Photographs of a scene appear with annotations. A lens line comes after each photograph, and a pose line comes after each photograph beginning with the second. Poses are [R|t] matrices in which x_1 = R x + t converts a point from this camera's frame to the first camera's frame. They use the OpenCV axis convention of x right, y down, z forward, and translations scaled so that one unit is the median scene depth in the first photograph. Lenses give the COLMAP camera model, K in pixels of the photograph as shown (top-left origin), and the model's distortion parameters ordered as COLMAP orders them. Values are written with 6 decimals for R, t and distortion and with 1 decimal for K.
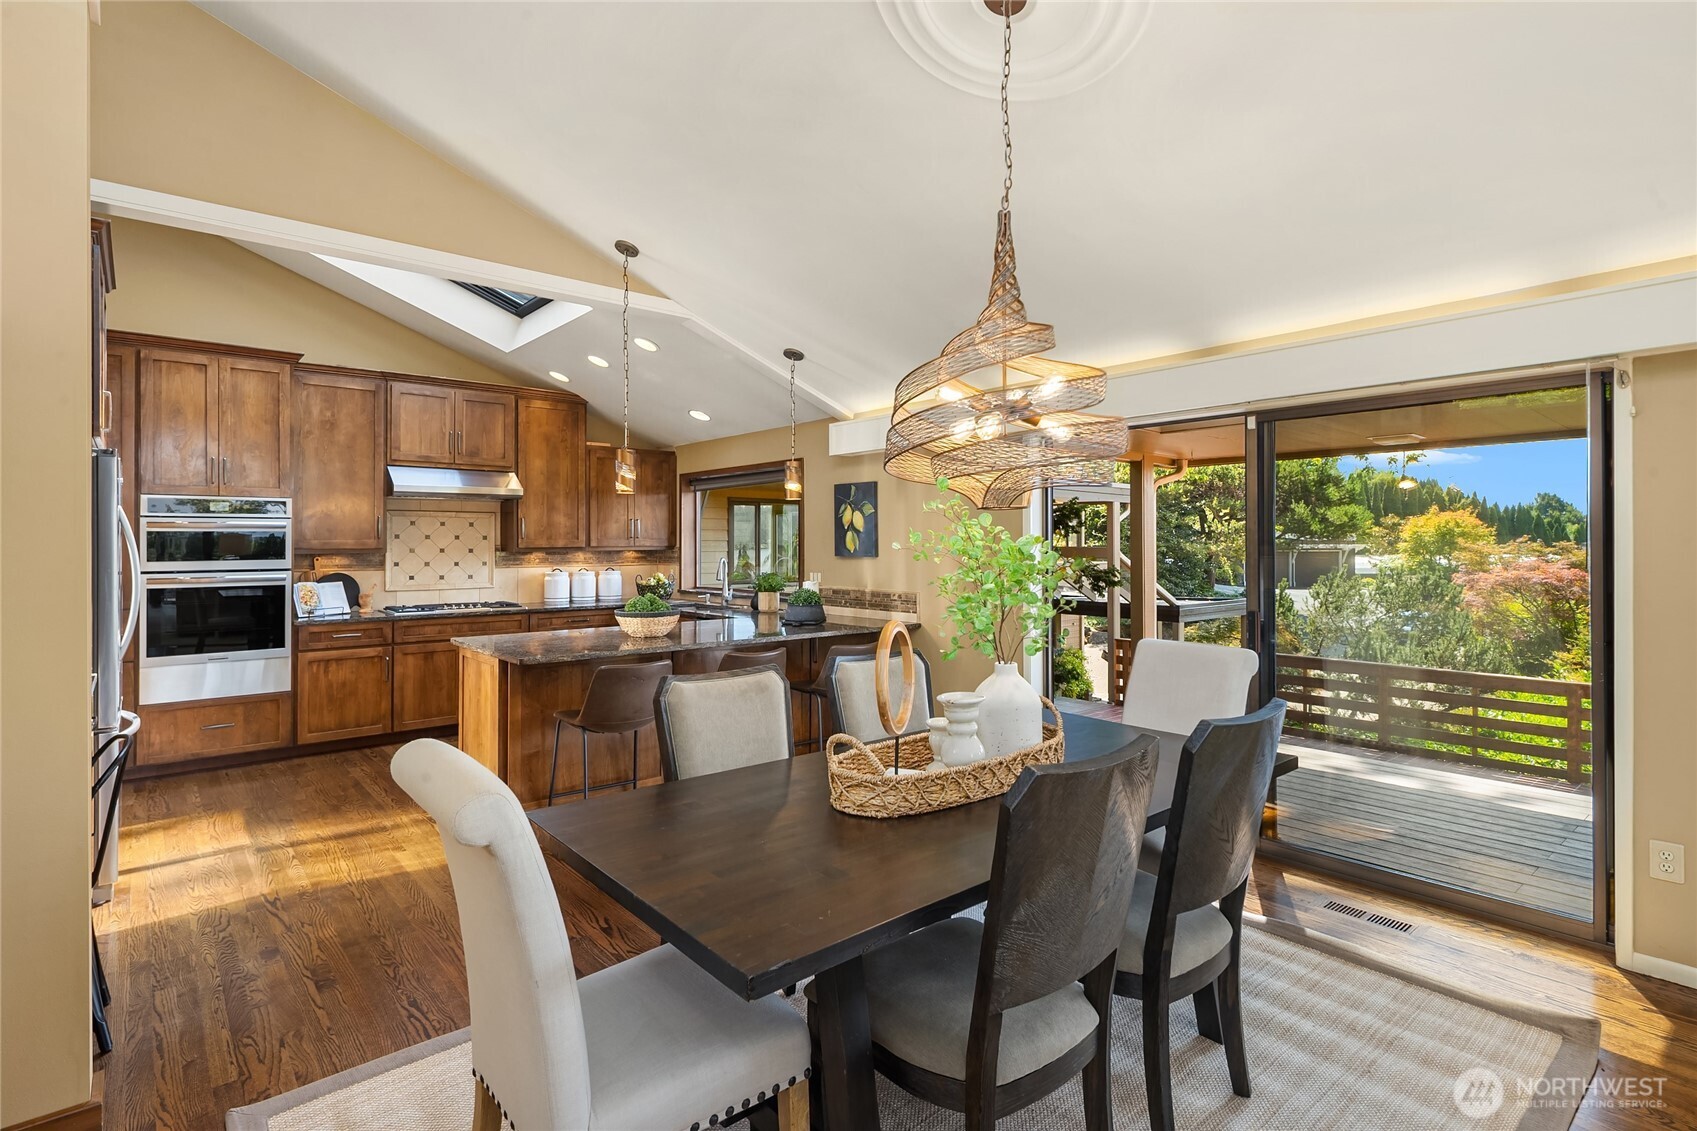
lens RADIAL K [[826.3, 0, 858.3], [0, 826.3, 492.7], [0, 0, 1]] dist [0.003194, -0.004300]
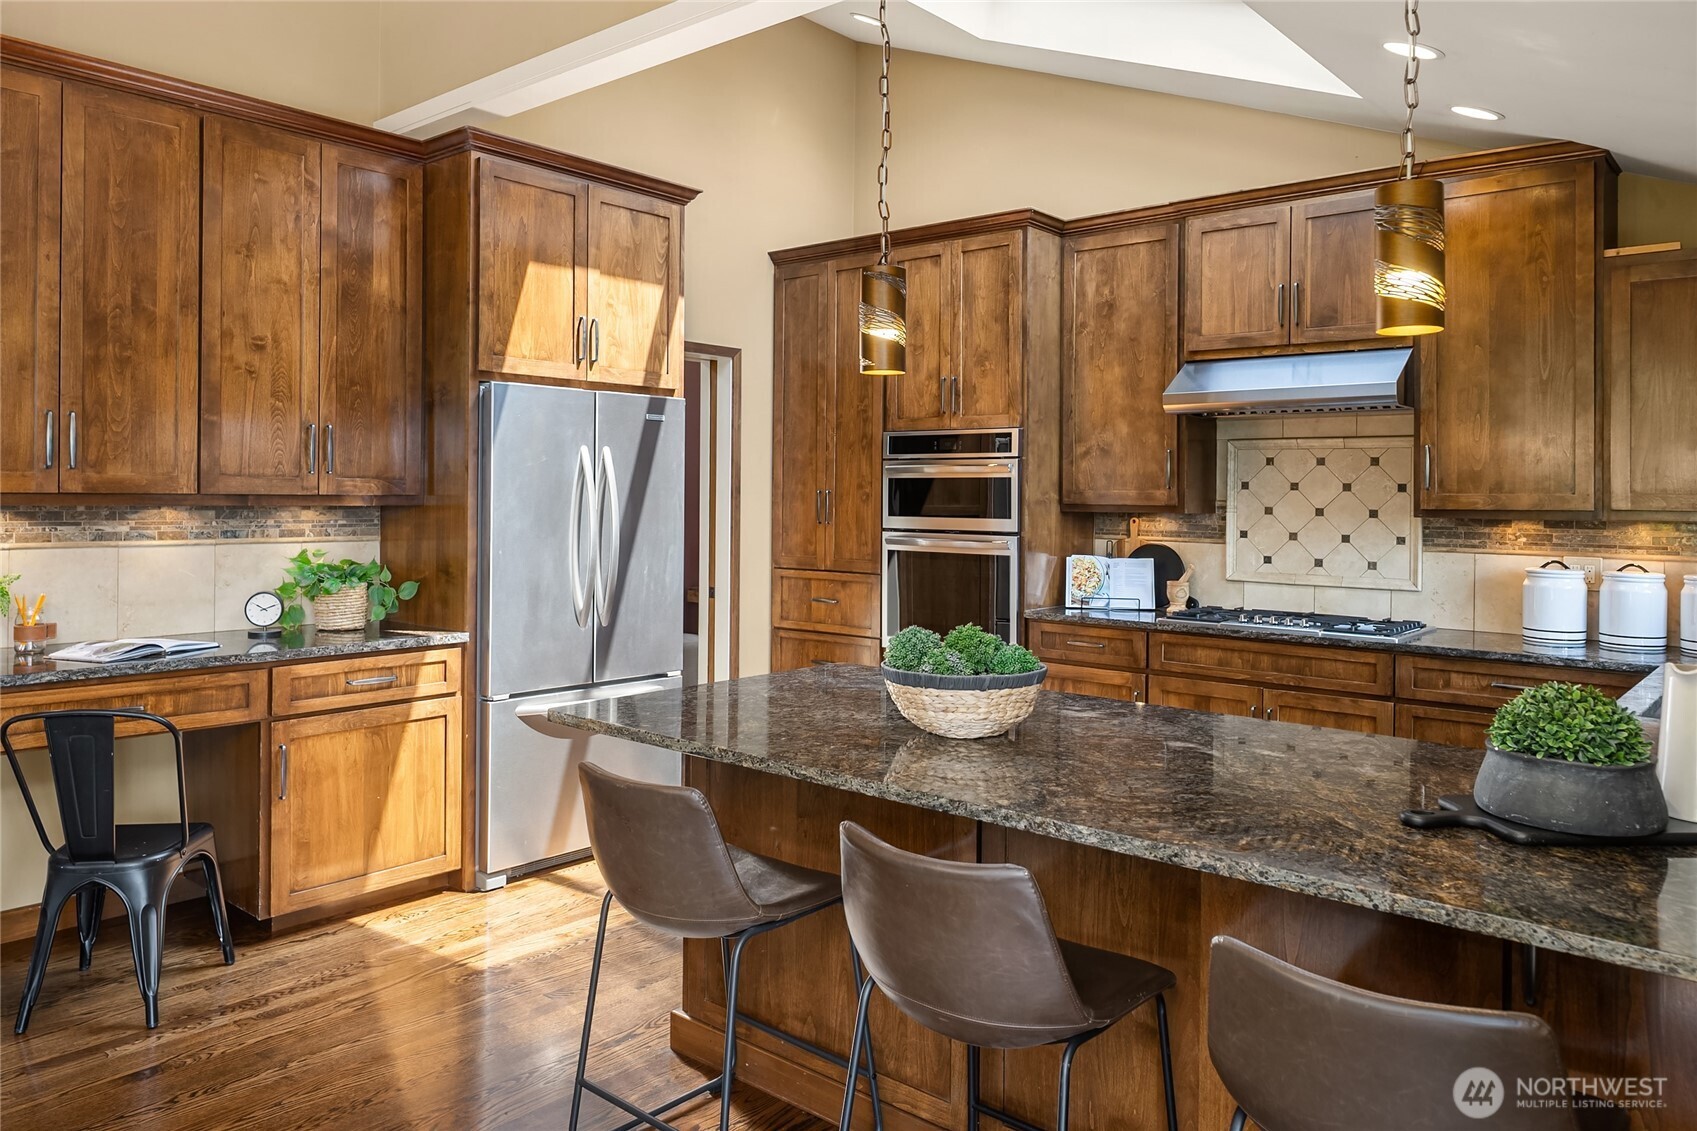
lens RADIAL K [[1188.0, 0, 832.9], [0, 1188.0, 474.6], [0, 0, 1]] dist [-0.003495, -0.000522]
pose [[0.149438, -0.011827, -0.988700, 0.223288], [0.048259, 0.998824, -0.004654, 0.038916], [0.987593, -0.047018, 0.149833, 0.653716]]
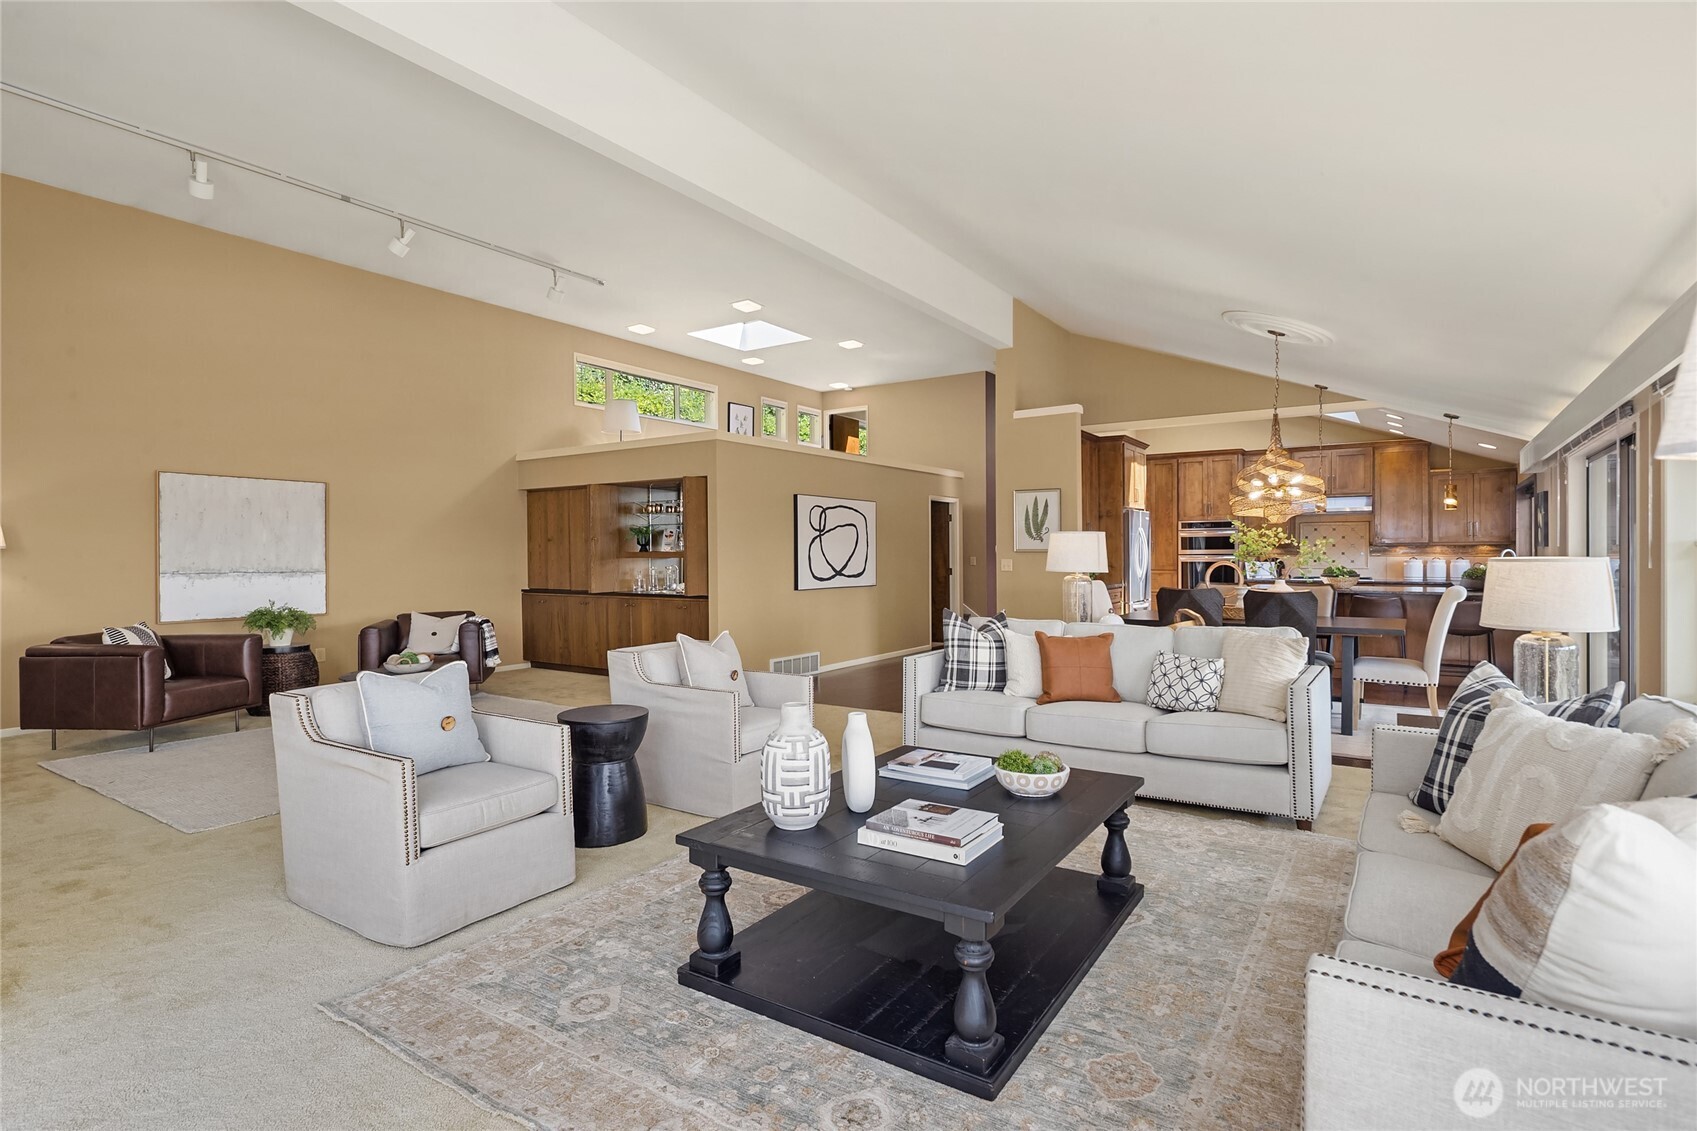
lens RADIAL K [[826.3, 0, 860.9], [0, 826.3, 567.0], [0, 0, 1]] dist [0.003194, -0.004300]
pose [[0.283986, 0.018675, -0.958646, 0.941514], [0.062572, 0.997318, 0.037965, -0.012181], [0.956784, -0.070766, 0.282056, -0.448118]]
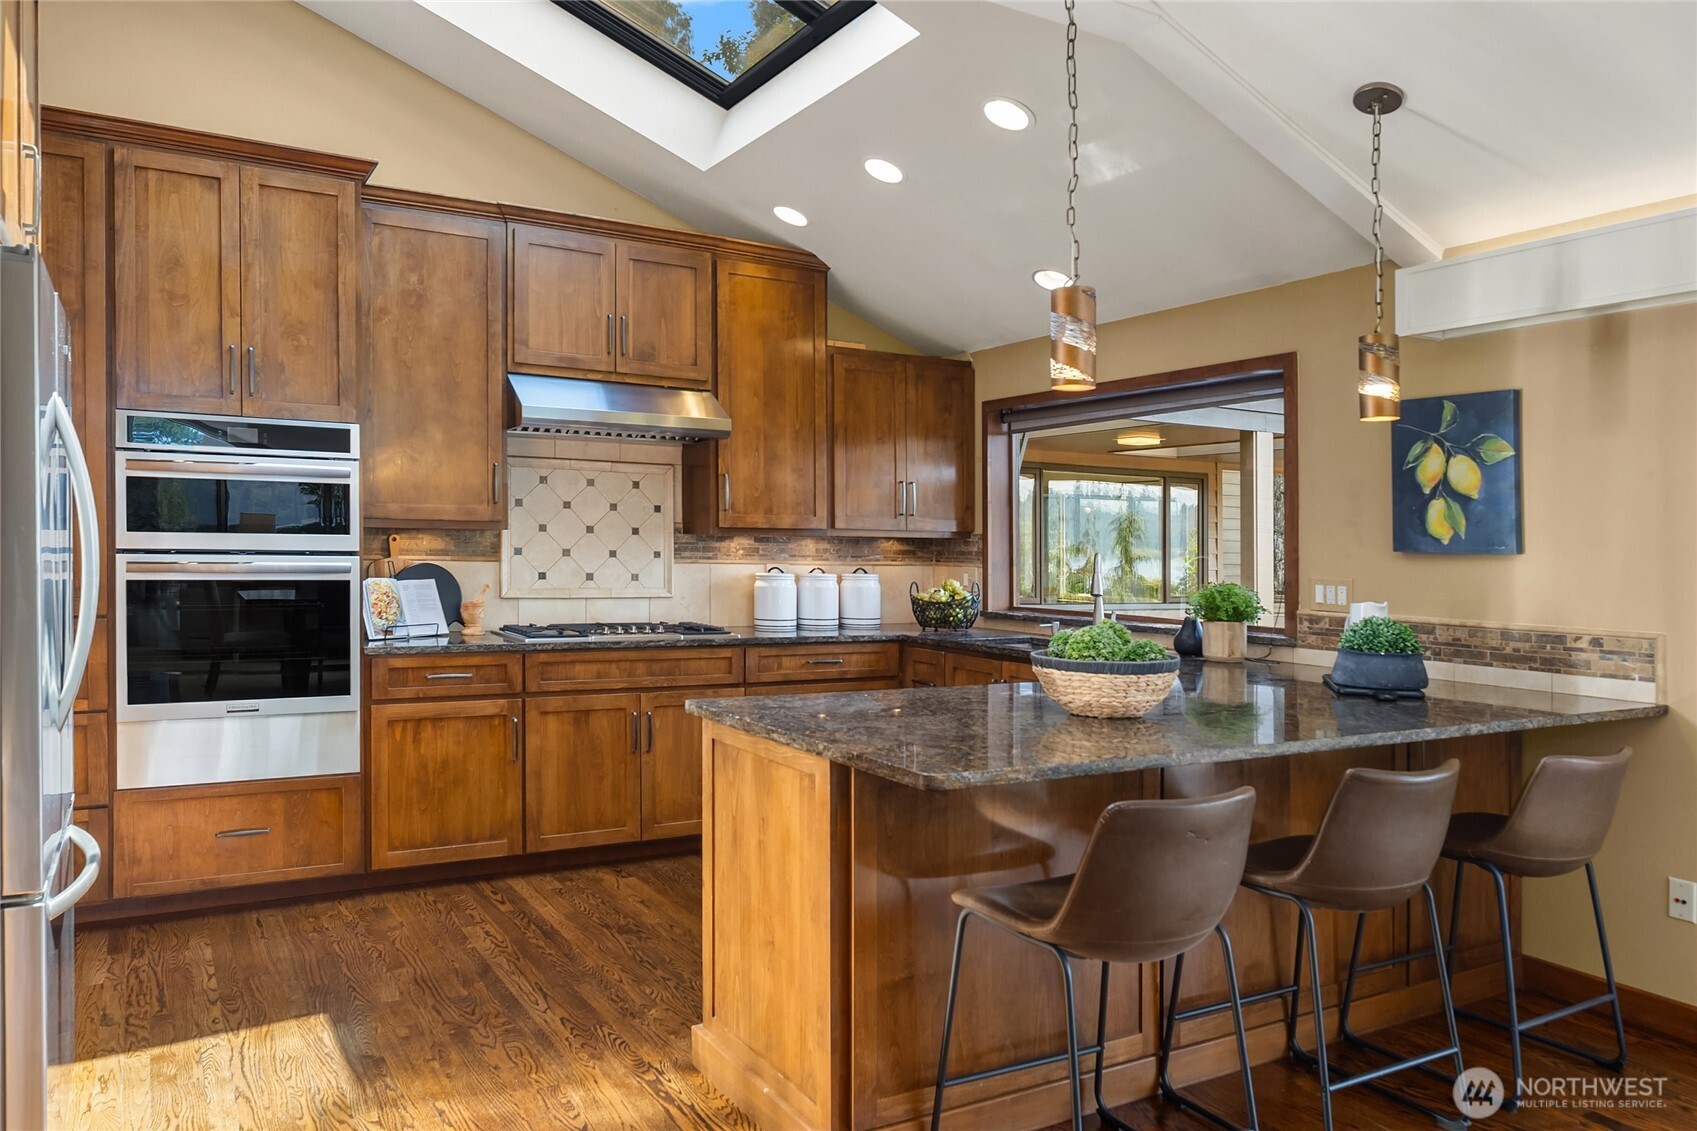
lens RADIAL K [[1188.0, 0, 835.3], [0, 1188.0, 514.4], [0, 0, 1]] dist [-0.003495, -0.000522]
pose [[0.982180, 0.015741, -0.187280, -0.209555], [-0.009613, 0.999390, 0.033584, 0.034425], [0.187695, -0.031186, 0.981732, 0.262527]]
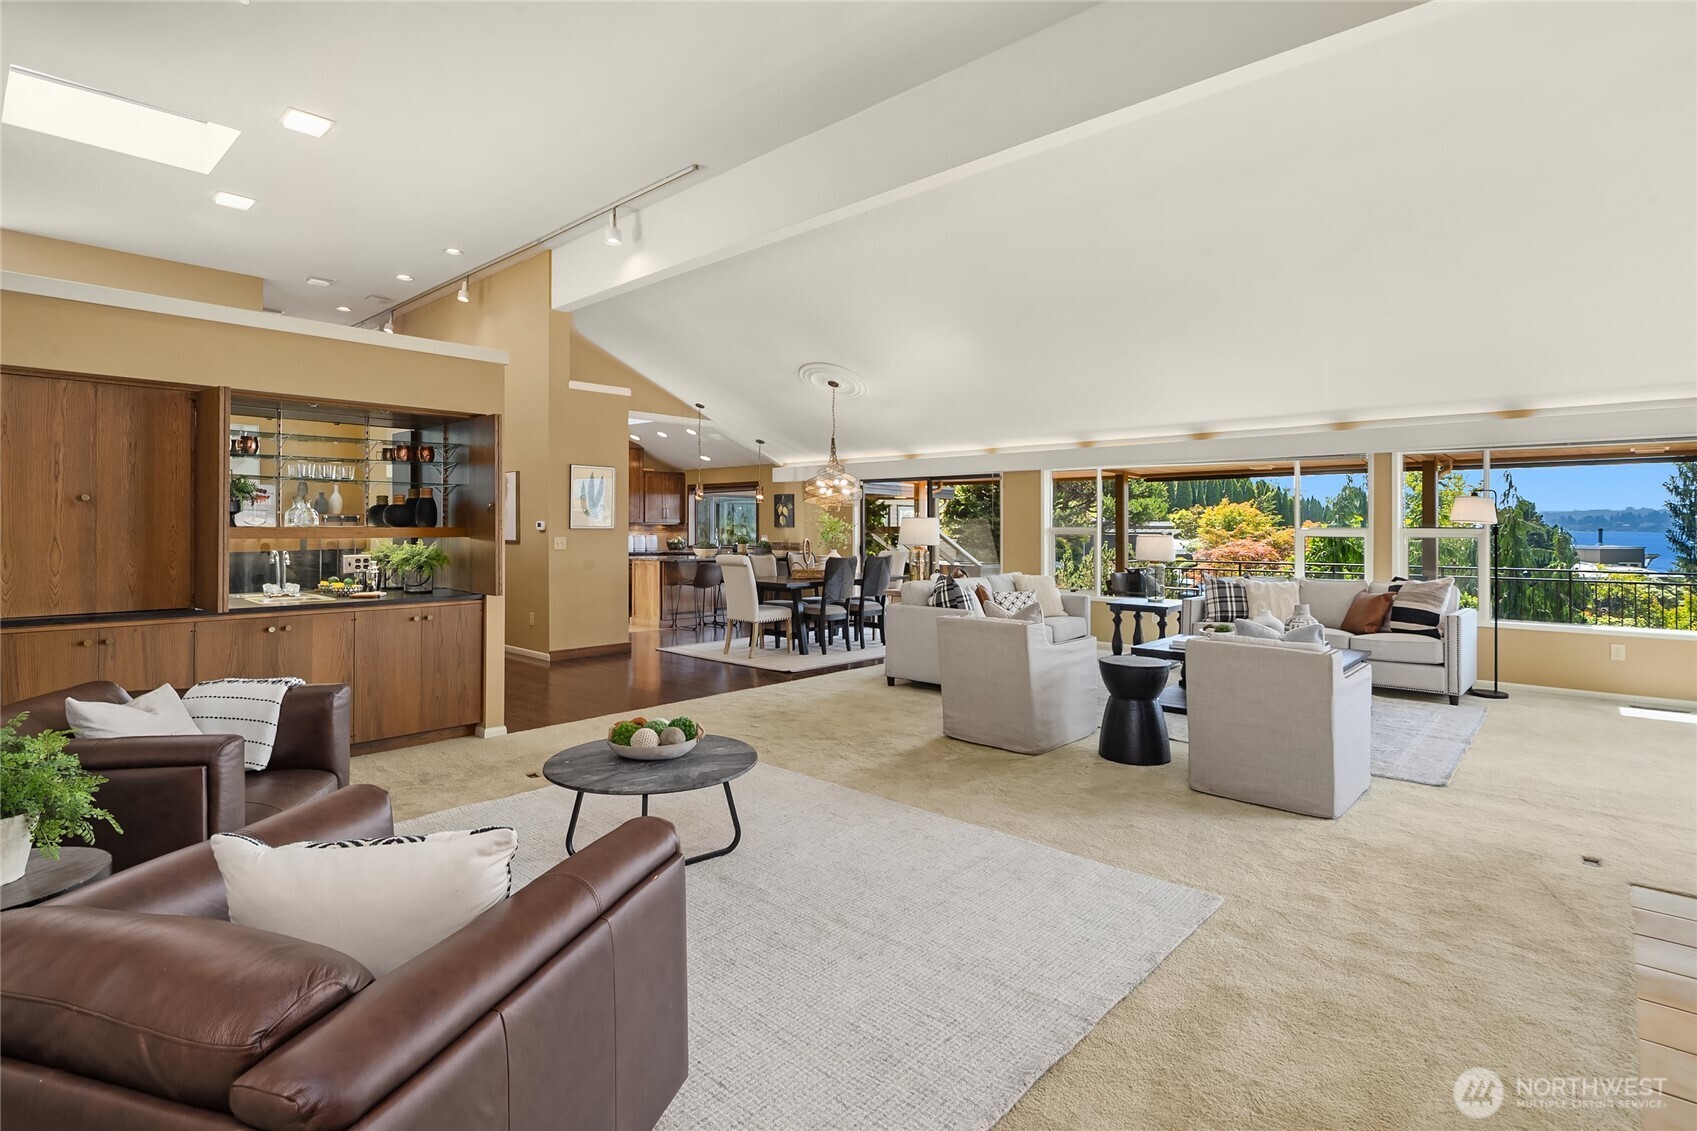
lens RADIAL K [[826.3, 0, 832.6], [0, 826.3, 558.5], [0, 0, 1]] dist [0.003194, -0.004300]
pose [[0.995031, 0.004633, 0.099453, -0.090546], [-0.014578, 0.994930, 0.099510, -0.061382], [-0.098488, -0.100466, 0.990054, -1.202430]]
